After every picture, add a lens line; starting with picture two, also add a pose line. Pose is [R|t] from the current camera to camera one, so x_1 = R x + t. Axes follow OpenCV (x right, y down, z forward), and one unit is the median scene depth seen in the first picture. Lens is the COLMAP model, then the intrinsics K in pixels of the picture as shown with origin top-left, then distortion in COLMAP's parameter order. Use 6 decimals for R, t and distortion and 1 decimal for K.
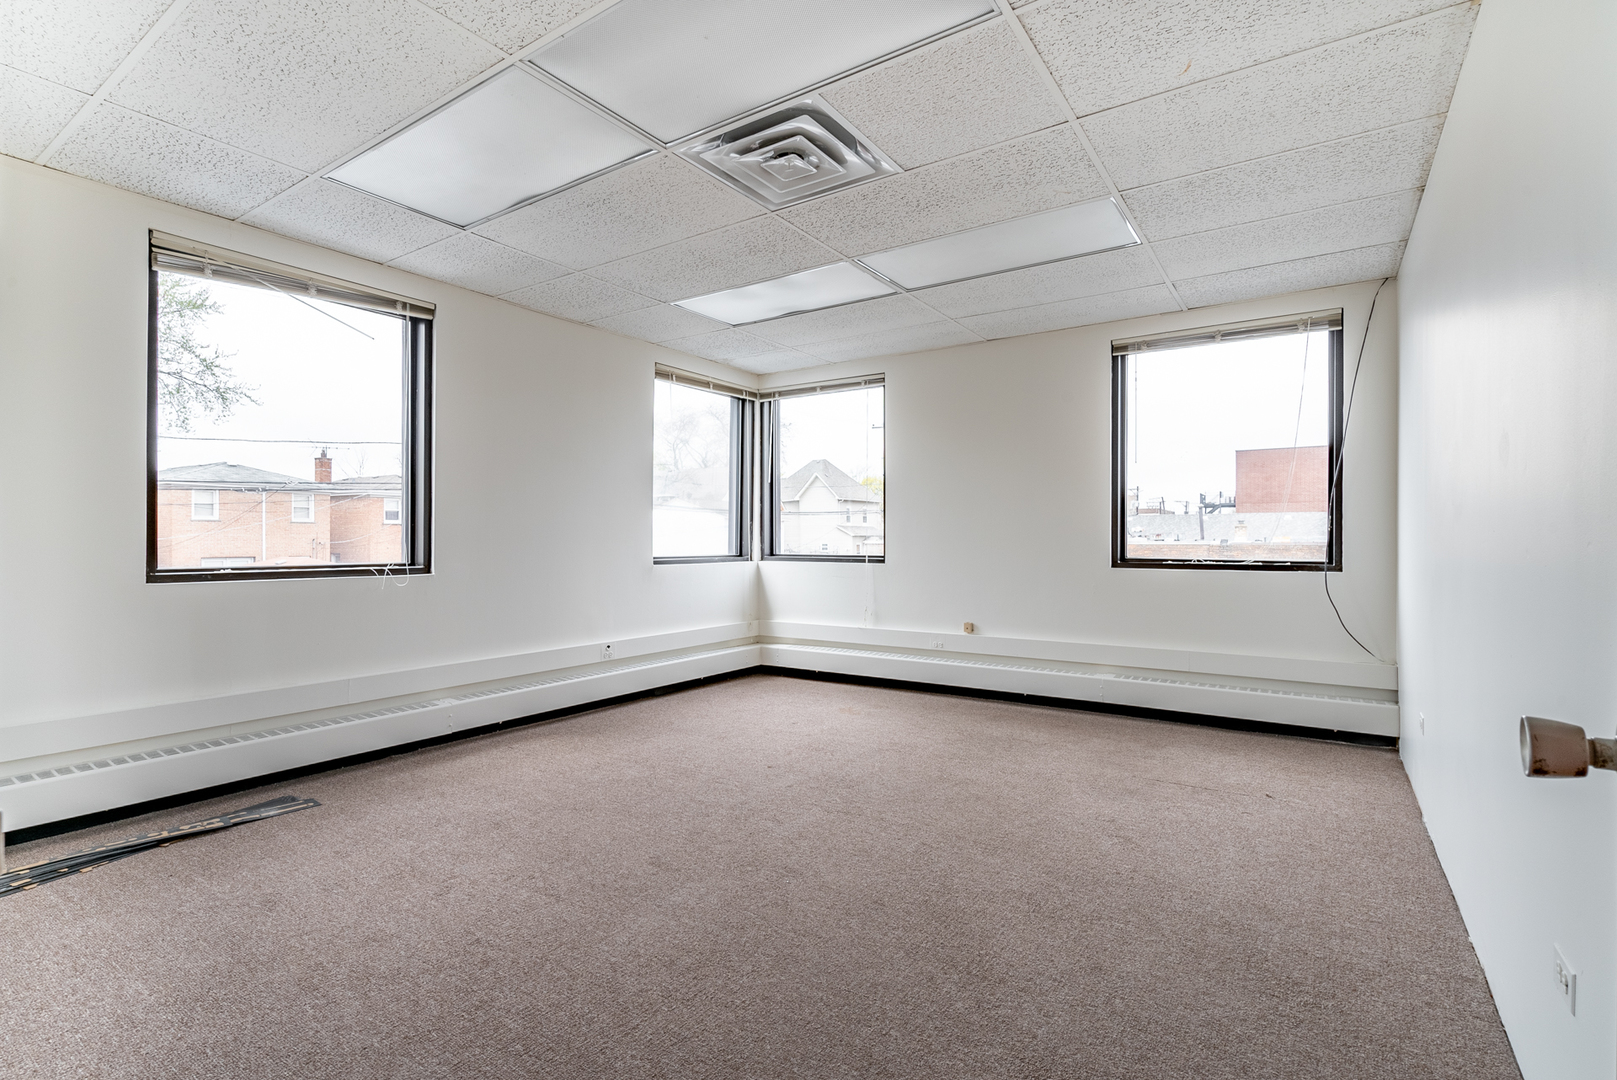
lens RADIAL K [[770.2, 0, 812.0], [0, 770.2, 542.8], [0, 0, 1]] dist [-0.005104, -0.000367]
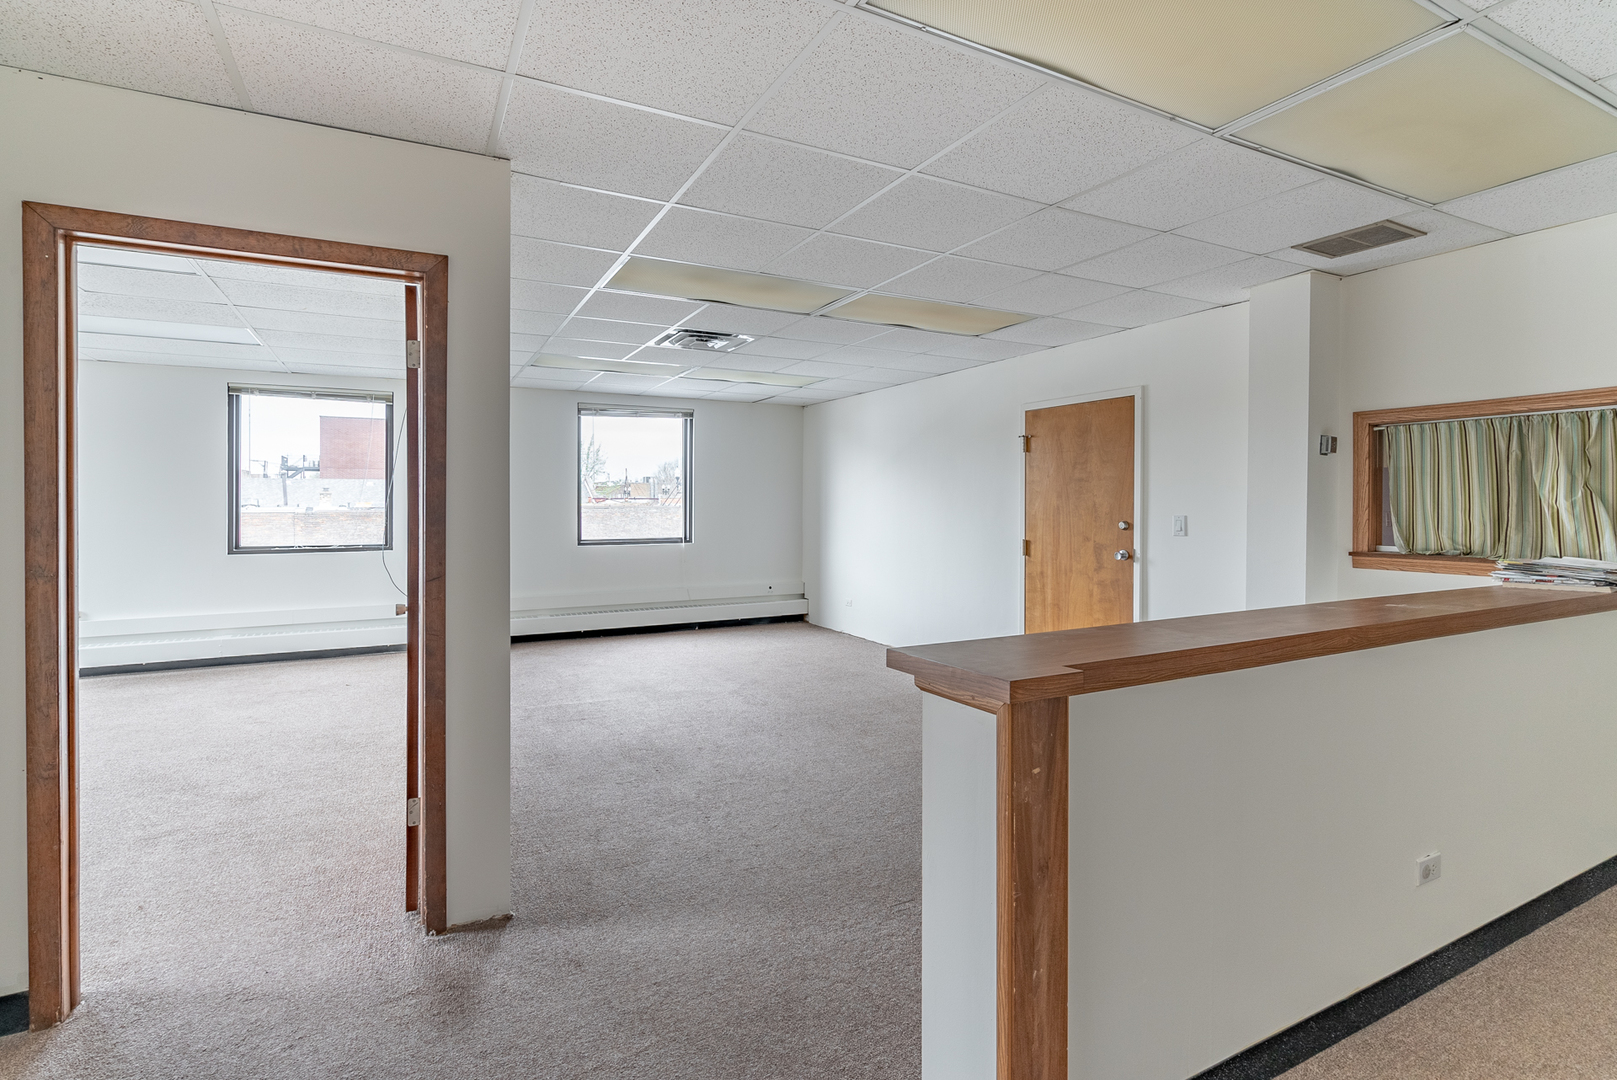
lens RADIAL K [[770.2, 0, 826.4], [0, 770.2, 502.5], [0, 0, 1]] dist [-0.005104, -0.000367]
pose [[0.464447, -0.002770, 0.885597, -0.061115], [-0.000152, 0.999995, 0.003207, -0.012539], [-0.885601, -0.001624, 0.464444, -0.106185]]
